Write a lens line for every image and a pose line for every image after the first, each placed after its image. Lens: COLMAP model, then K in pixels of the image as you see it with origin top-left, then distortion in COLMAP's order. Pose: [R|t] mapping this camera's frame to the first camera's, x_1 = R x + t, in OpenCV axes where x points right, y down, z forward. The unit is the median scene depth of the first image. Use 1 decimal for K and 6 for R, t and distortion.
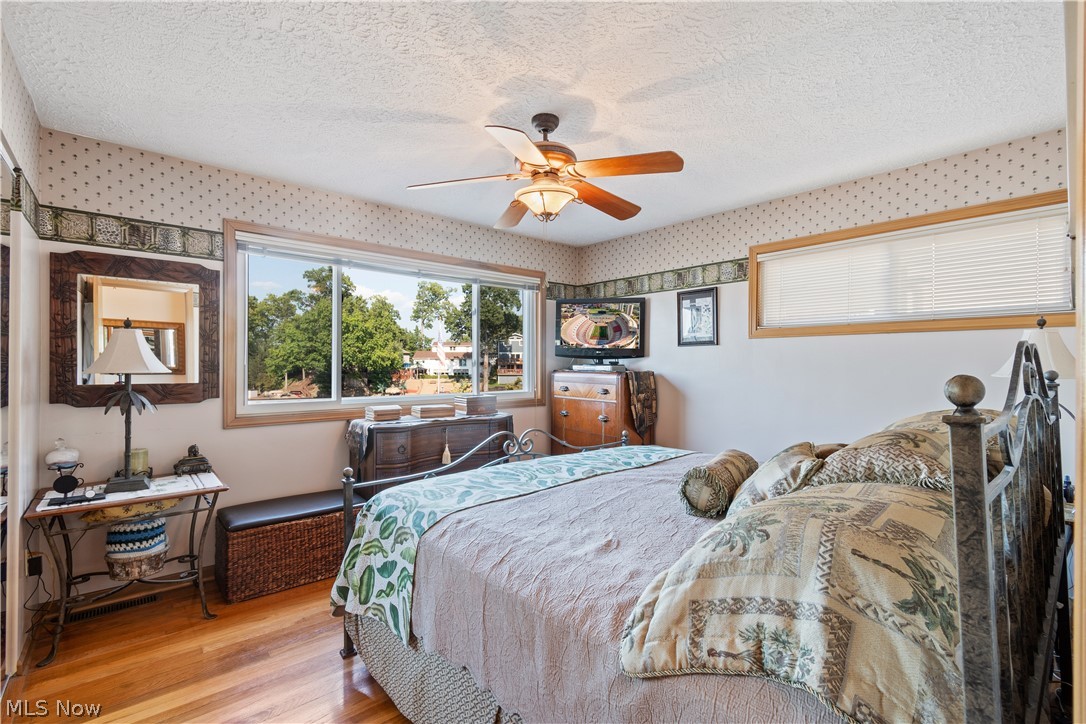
lens RADIAL K [[487.7, 0, 541.2], [0, 487.7, 363.8], [0, 0, 1]] dist [0.001074, -0.000530]
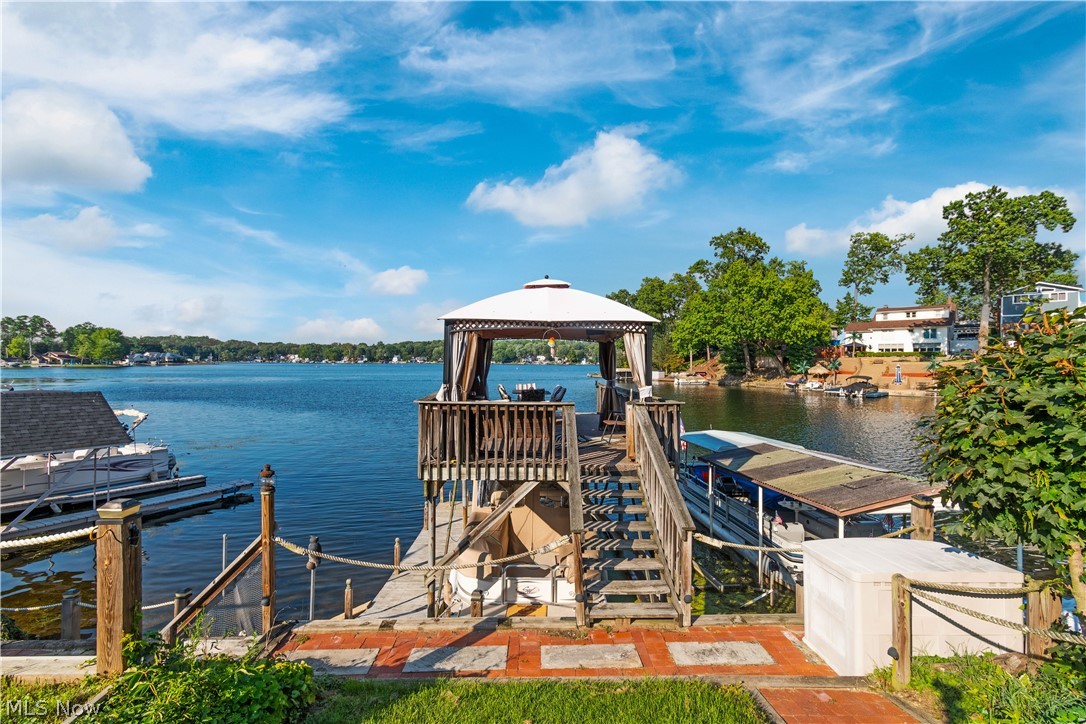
lens RADIAL K [[487.7, 0, 541.2], [0, 487.7, 363.8], [0, 0, 1]] dist [0.001074, -0.000530]
pose [[0.711725, 0.007401, -0.702419, -0.067682], [-0.000969, 0.999954, 0.009554, 0.034321], [0.702458, -0.006119, 0.711699, 0.125916]]
